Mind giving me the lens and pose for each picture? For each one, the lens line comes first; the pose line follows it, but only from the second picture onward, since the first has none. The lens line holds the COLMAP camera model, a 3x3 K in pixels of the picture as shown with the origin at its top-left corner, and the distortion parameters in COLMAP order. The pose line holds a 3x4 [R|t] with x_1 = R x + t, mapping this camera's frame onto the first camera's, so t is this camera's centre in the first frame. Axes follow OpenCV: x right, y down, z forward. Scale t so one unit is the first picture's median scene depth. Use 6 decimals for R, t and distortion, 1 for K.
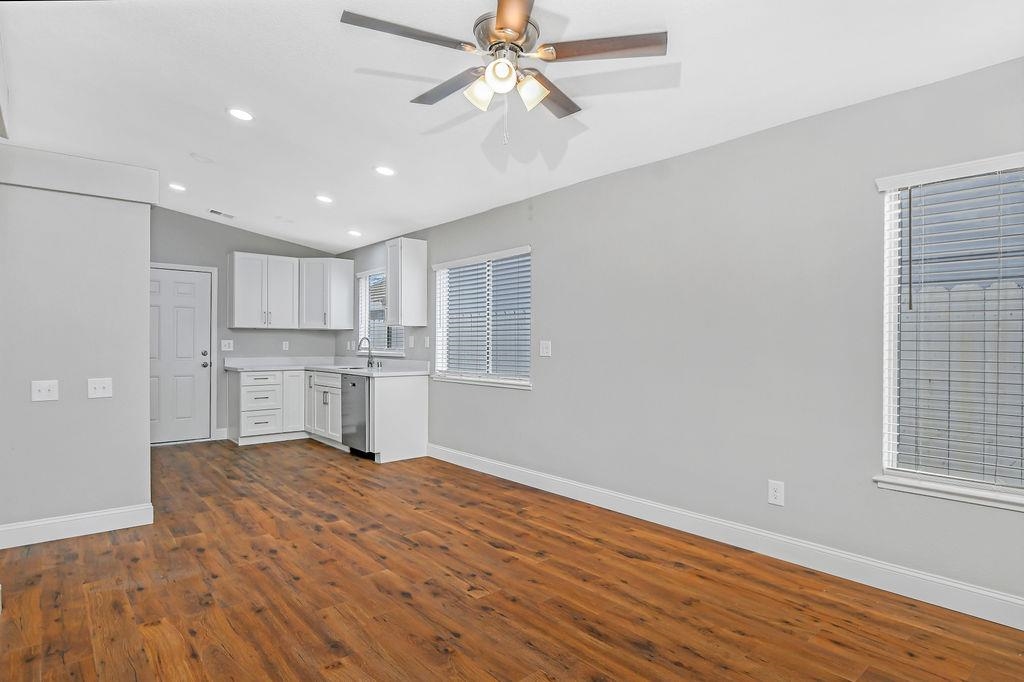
lens RADIAL K [[560.0, 0, 533.0], [0, 560.0, 337.7], [0, 0, 1]] dist [-0.012925, 0.000096]
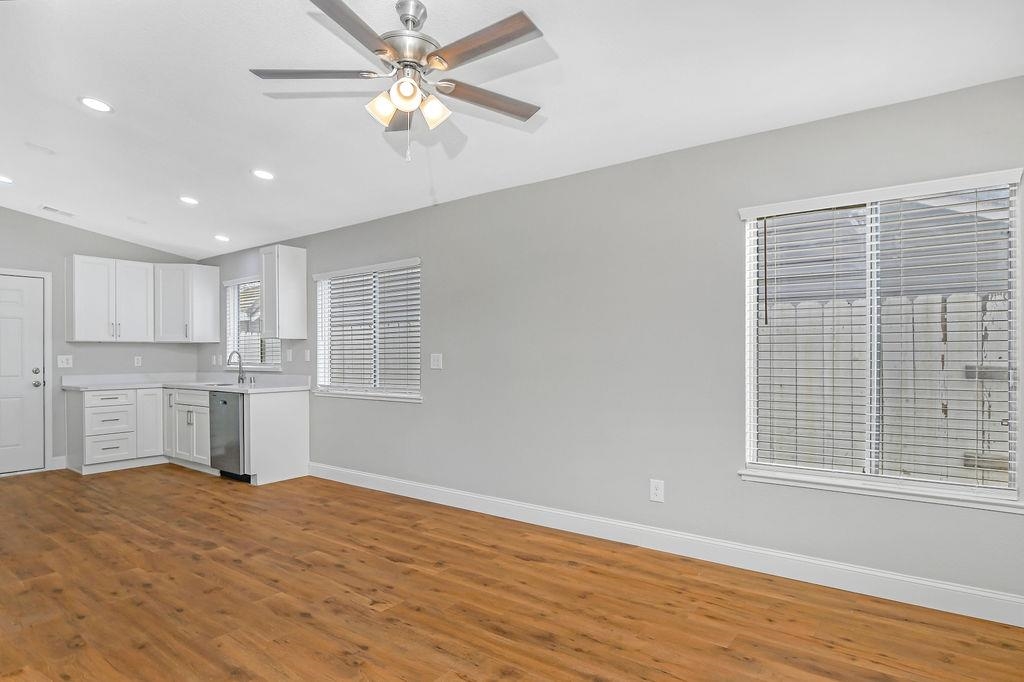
lens RADIAL K [[573.1, 0, 527.3], [0, 573.1, 351.0], [0, 0, 1]] dist [-0.011868, -0.000046]
pose [[0.978842, -0.007646, 0.204475, -0.037200], [0.006928, 0.999967, 0.004230, -0.002602], [-0.204501, -0.002724, 0.978863, -0.043479]]
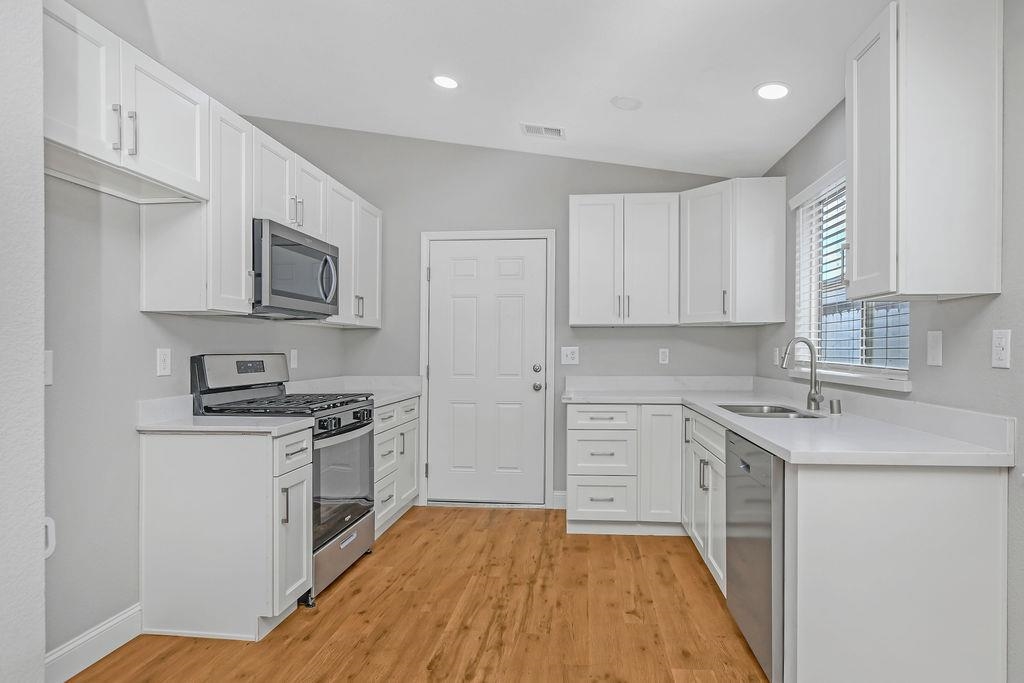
lens RADIAL K [[573.1, 0, 527.3], [0, 573.1, 351.5], [0, 0, 1]] dist [-0.011868, -0.000046]
pose [[0.678767, -0.002120, -0.734350, -0.229605], [0.010882, 0.999915, 0.007172, 0.008401], [0.734273, -0.012860, 0.678733, 1.027136]]
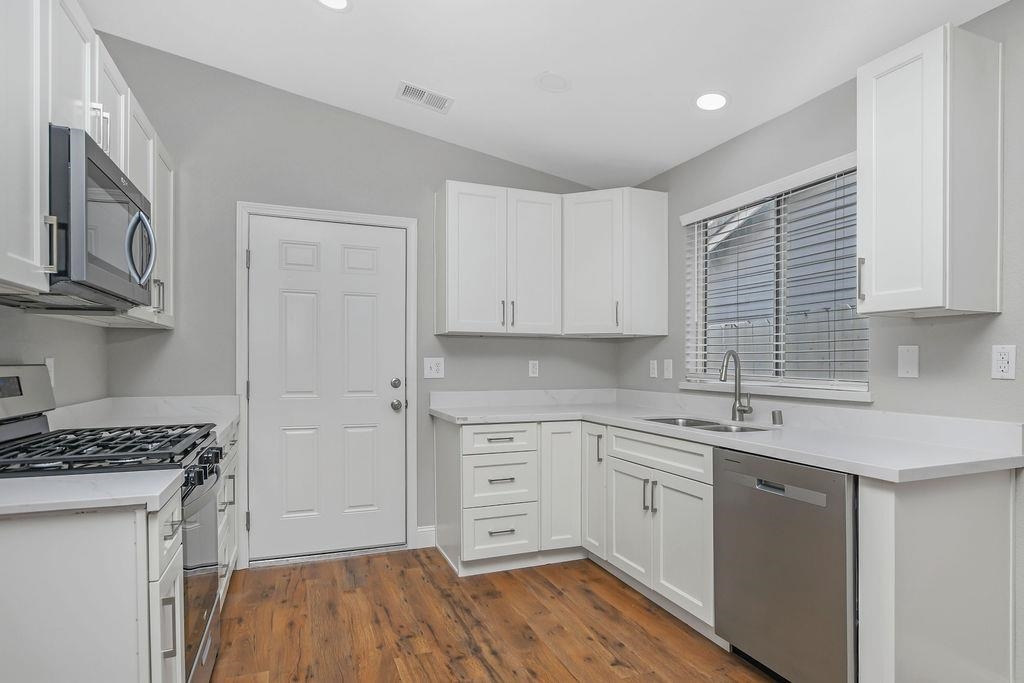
lens RADIAL K [[567.7, 0, 511.6], [0, 567.7, 369.3], [0, 0, 1]] dist [-0.003586, -0.000046]
pose [[0.941220, 0.004724, -0.337761, -0.567391], [0.002063, 0.999803, 0.019733, 0.008934], [0.337788, -0.019270, 0.941025, 0.990981]]
